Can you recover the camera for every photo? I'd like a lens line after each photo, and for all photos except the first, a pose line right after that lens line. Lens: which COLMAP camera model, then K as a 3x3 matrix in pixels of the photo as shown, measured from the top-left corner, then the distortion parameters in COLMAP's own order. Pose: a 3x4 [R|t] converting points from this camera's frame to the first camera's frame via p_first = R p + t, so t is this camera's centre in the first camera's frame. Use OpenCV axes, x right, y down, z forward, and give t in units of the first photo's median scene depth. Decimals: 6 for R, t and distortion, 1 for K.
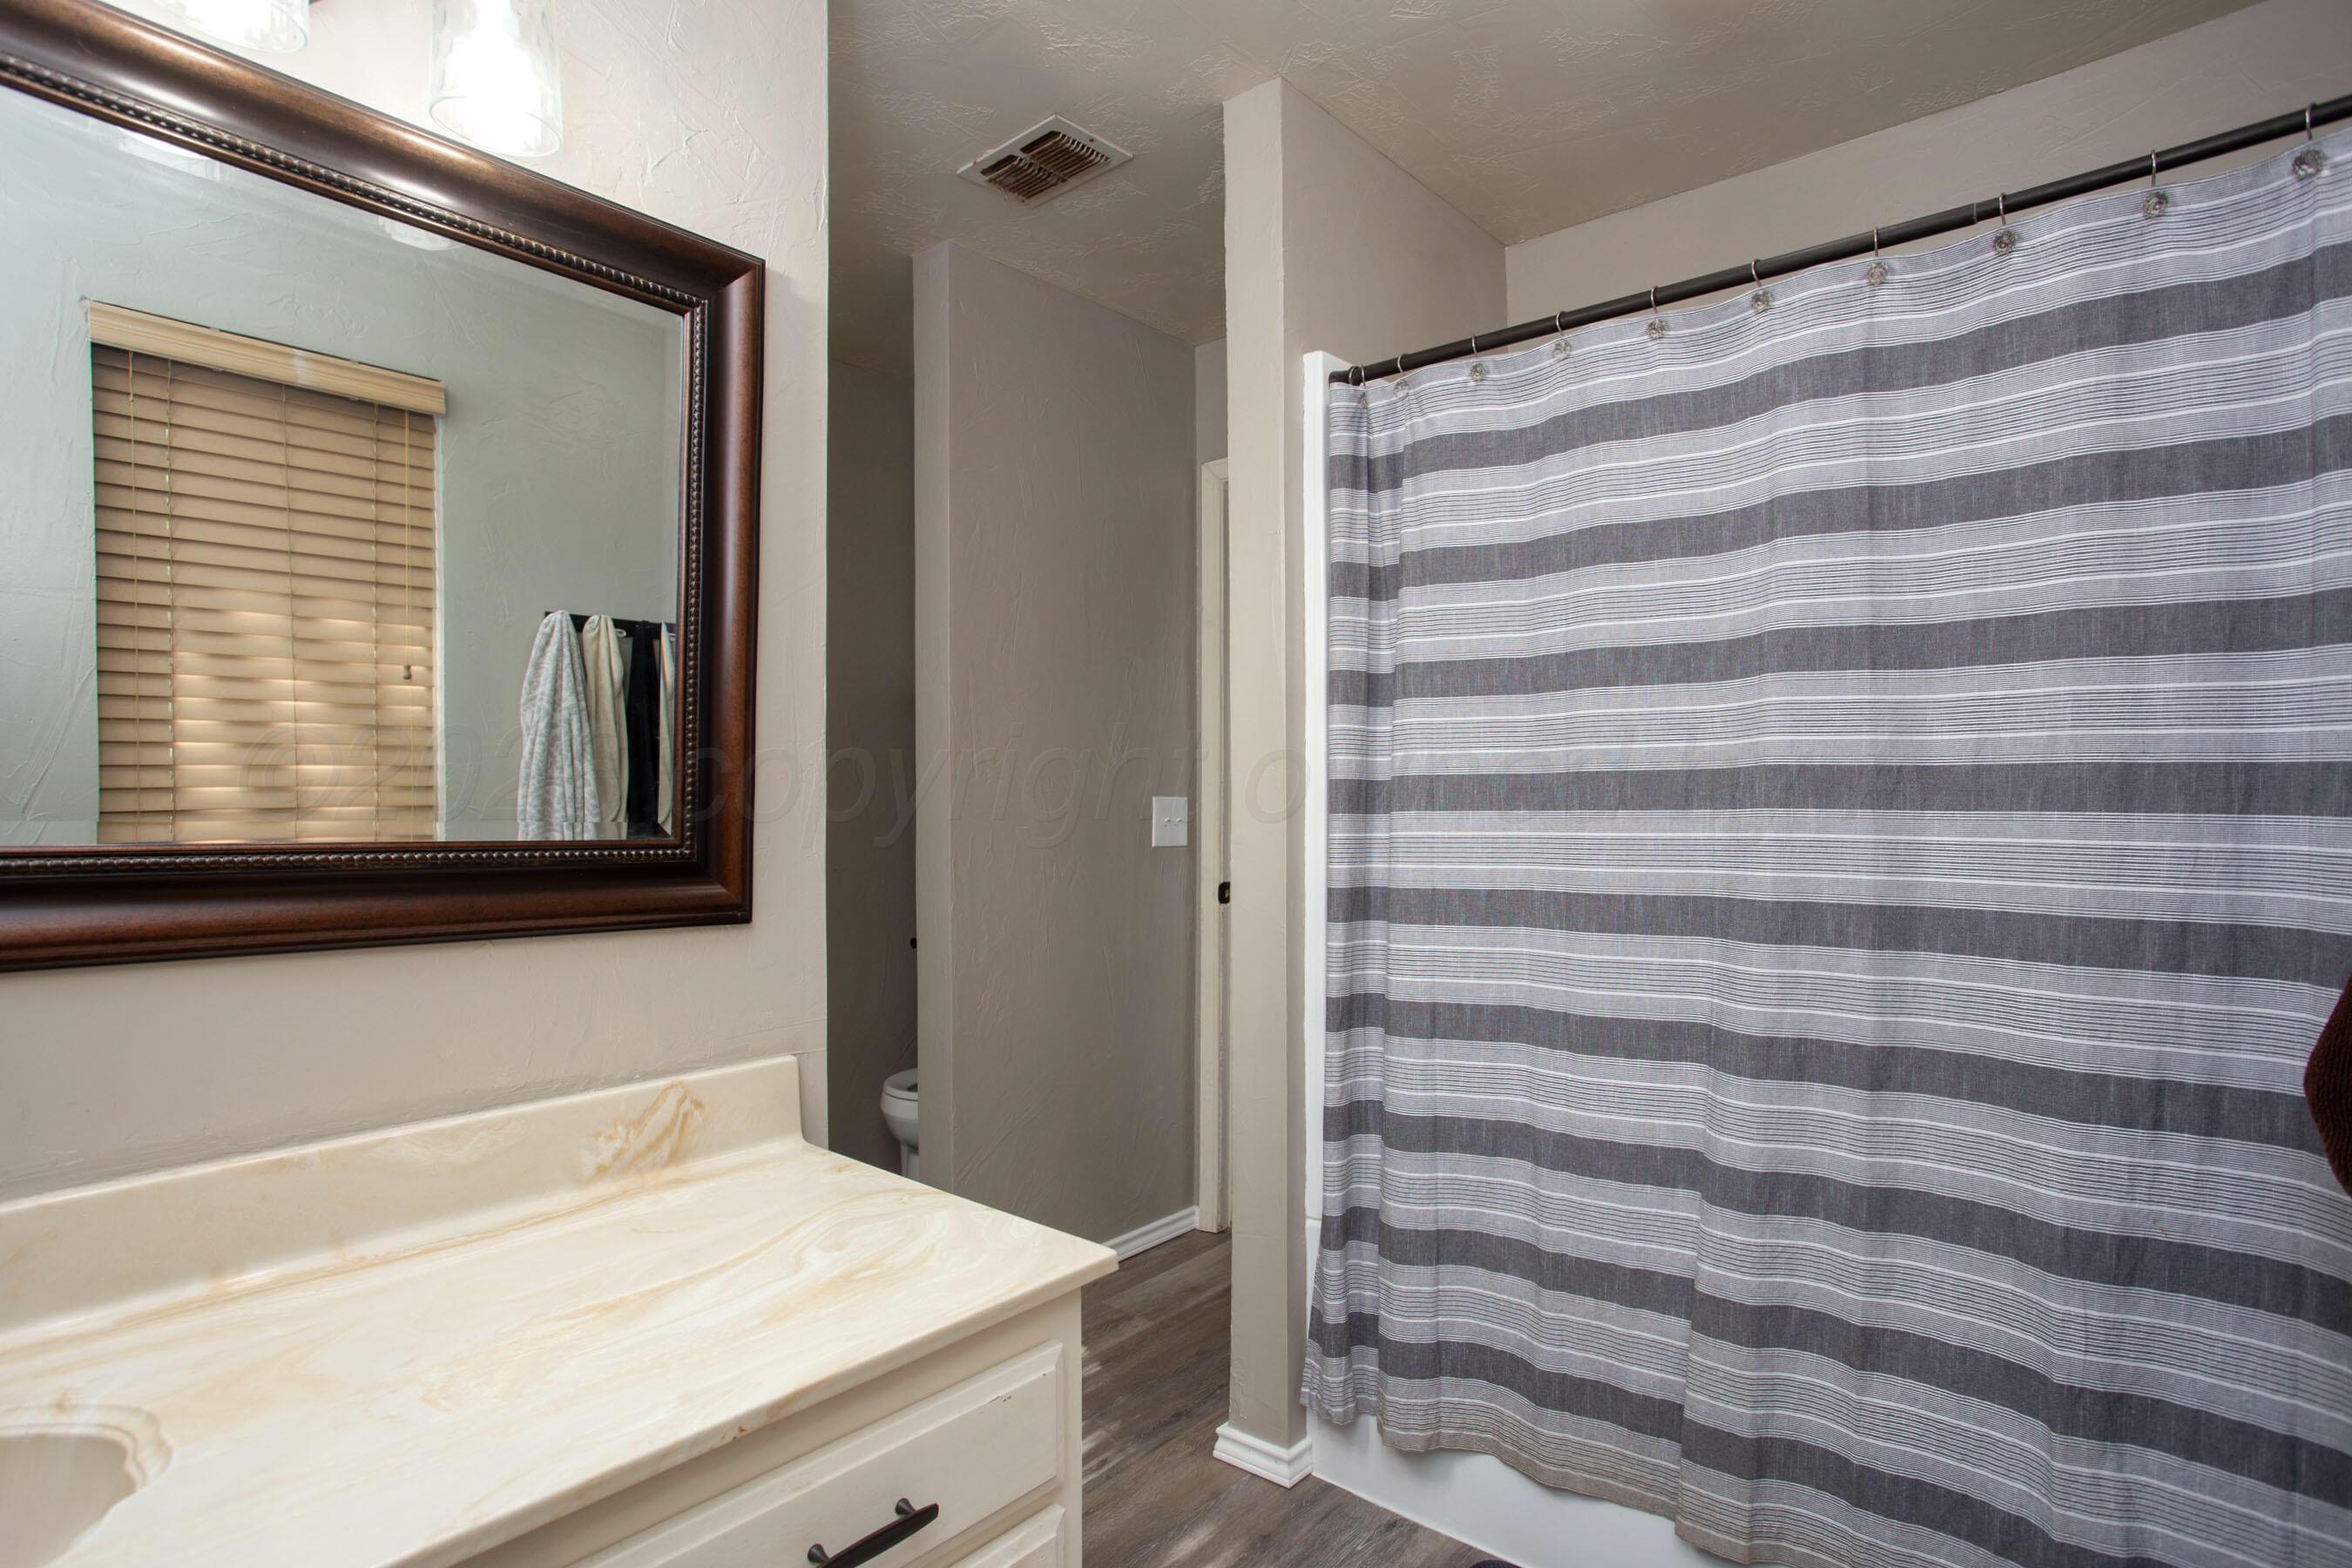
lens RADIAL K [[1193.6, 0, 1176.0], [0, 1193.6, 784.0], [0, 0, 1]] dist [-0.075017, 0.051365]
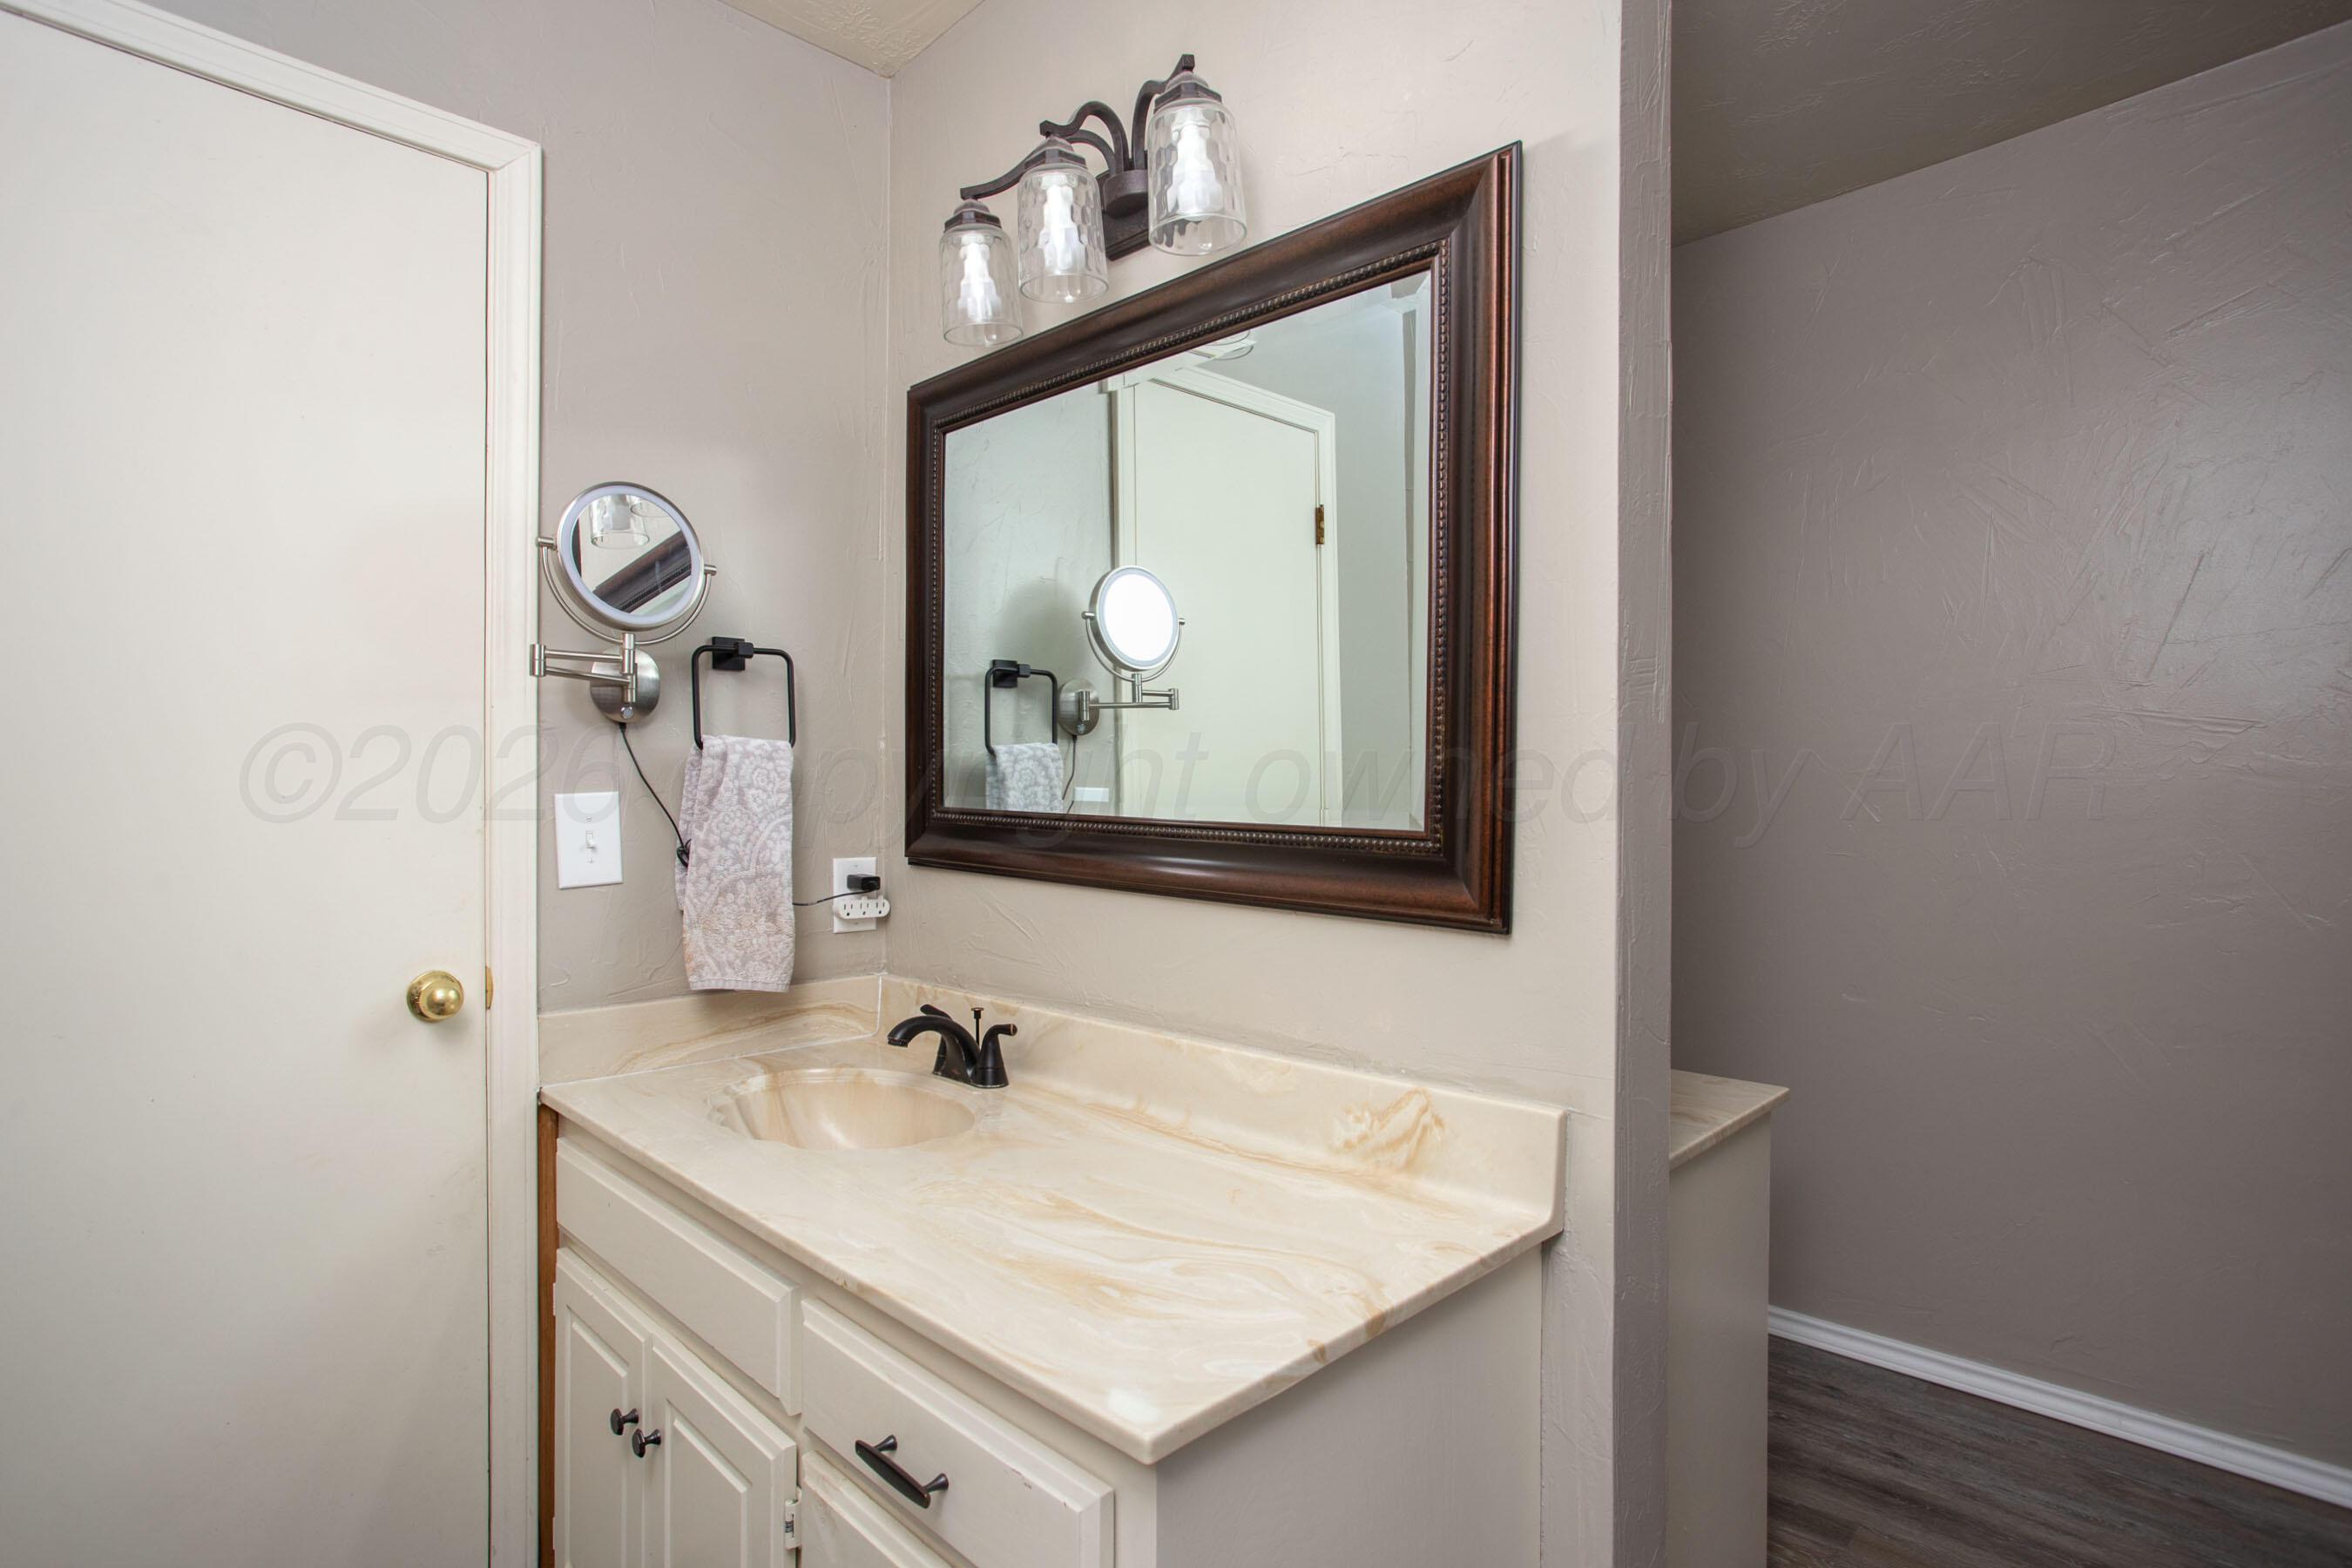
lens RADIAL K [[1193.6, 0, 1176.0], [0, 1193.6, 784.0], [0, 0, 1]] dist [-0.075017, 0.051365]
pose [[-0.035798, 0.005249, -0.999345, 0.528125], [-0.004006, 0.999977, 0.005396, 0.007201], [0.999351, 0.004197, -0.035776, 0.850287]]
